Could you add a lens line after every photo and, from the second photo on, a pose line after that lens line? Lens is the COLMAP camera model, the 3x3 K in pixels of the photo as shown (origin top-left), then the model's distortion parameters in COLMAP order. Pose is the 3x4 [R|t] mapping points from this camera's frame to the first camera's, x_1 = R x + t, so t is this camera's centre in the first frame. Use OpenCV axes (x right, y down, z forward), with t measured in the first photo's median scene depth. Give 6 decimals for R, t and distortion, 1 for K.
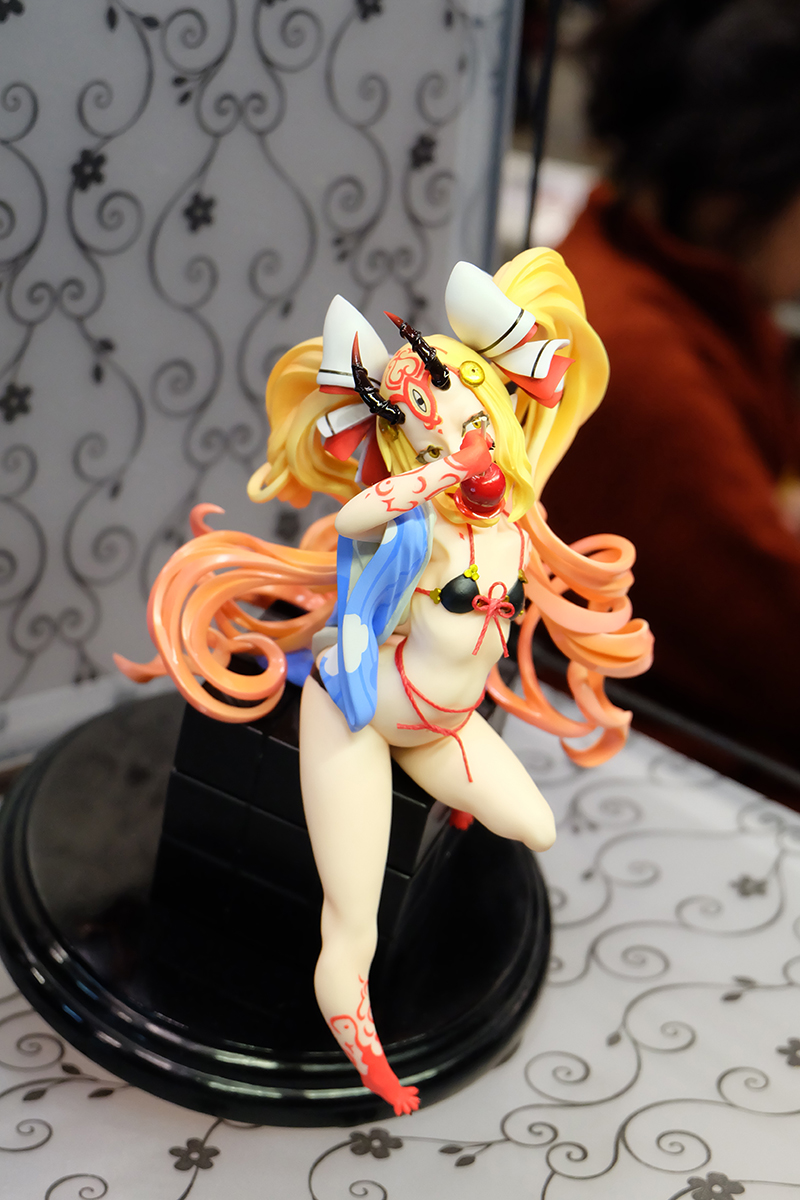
lens RADIAL K [[1898.4, 0, 398.6], [0, 1898.4, 597.1], [0, 0, 1]] dist [-0.034434, 0.000000]
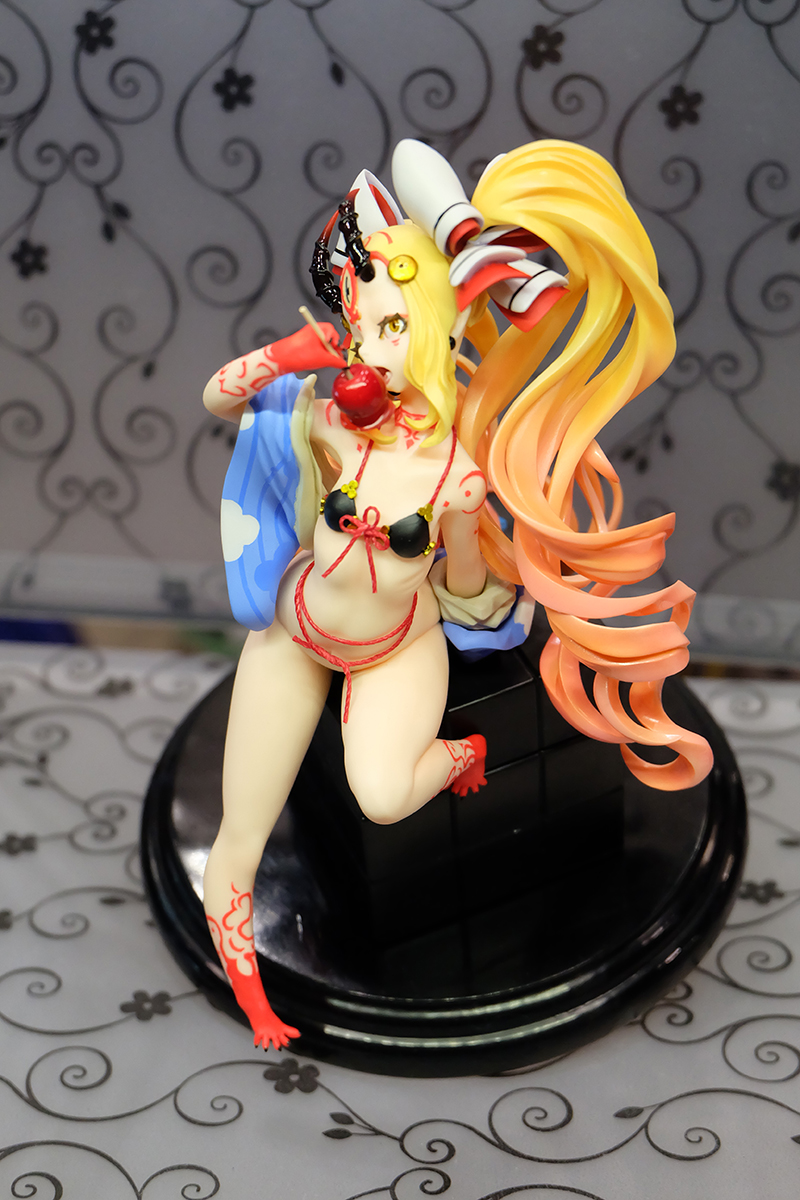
lens RADIAL K [[1898.4, 0, 398.1], [0, 1898.4, 597.4], [0, 0, 1]] dist [-0.034434, 0.000000]
pose [[0.690828, 0.260086, -0.674620, 0.618438], [-0.240074, 0.962636, 0.125283, -0.074872], [0.681998, 0.075410, 0.727456, 0.342165]]
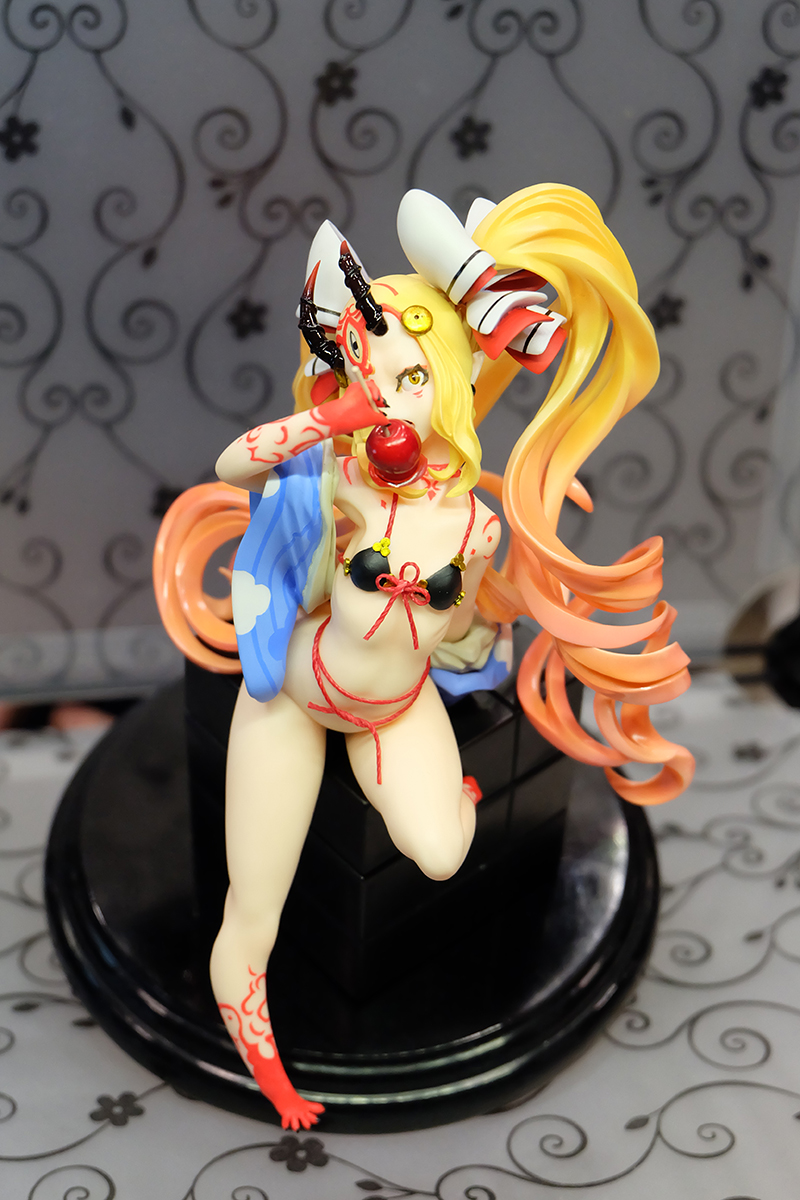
lens RADIAL K [[1898.4, 0, 397.2], [0, 1898.4, 598.3], [0, 0, 1]] dist [-0.034434, 0.000000]
pose [[0.882888, 0.165285, -0.439533, 0.399928], [-0.154901, 0.986126, 0.059682, -0.039519], [0.443299, 0.015392, 0.896242, 0.203162]]
